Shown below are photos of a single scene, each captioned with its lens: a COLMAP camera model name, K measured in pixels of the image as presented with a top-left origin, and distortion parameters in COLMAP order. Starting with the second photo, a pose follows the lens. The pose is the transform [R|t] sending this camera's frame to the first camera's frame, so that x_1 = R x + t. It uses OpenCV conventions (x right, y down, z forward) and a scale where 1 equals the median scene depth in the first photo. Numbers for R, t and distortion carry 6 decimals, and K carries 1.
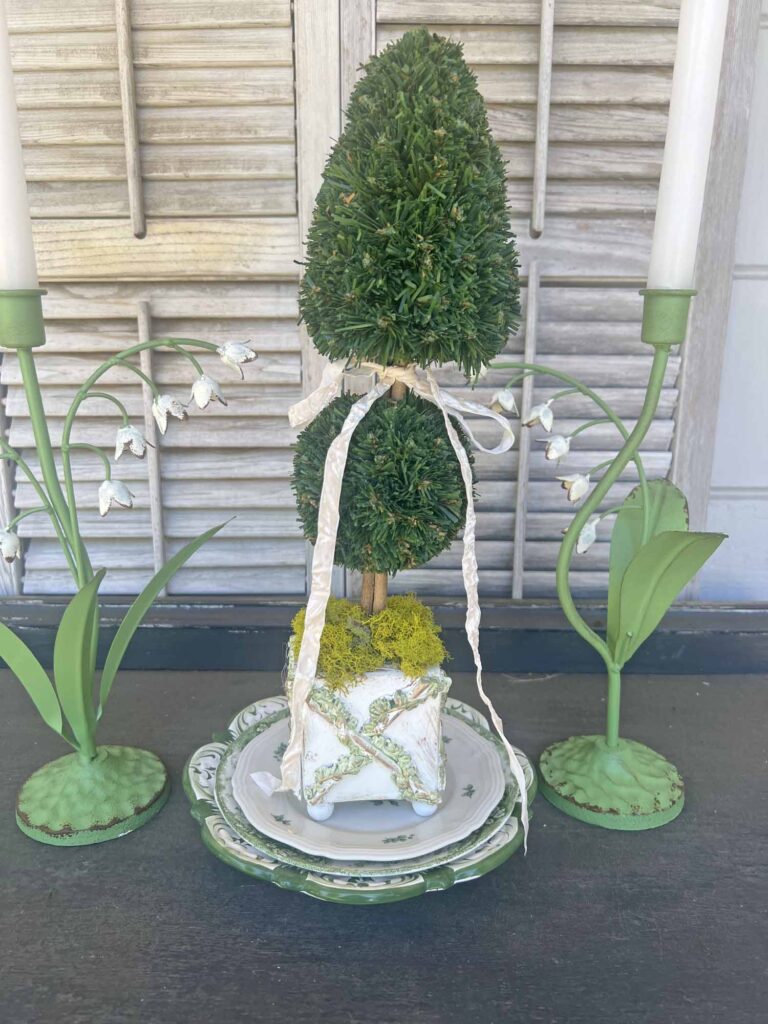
lens RADIAL K [[787.8, 0, 369.3], [0, 787.8, 511.3], [0, 0, 1]] dist [0.033591, -0.074889]
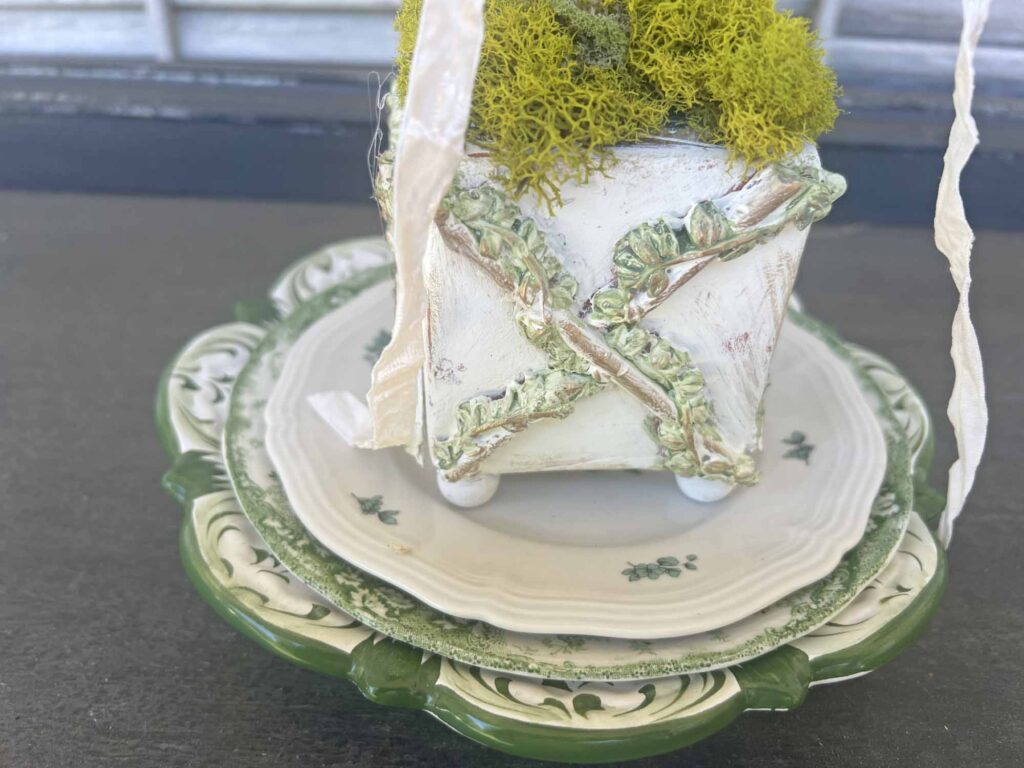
lens RADIAL K [[787.8, 0, 512.0], [0, 787.8, 384.0], [0, 0, 1]] dist [0.033591, -0.074889]
pose [[0.999132, 0.027860, 0.030977, -0.036582], [-0.037156, 0.932187, 0.360064, 0.118902], [-0.018845, -0.360903, 0.932413, 0.429988]]
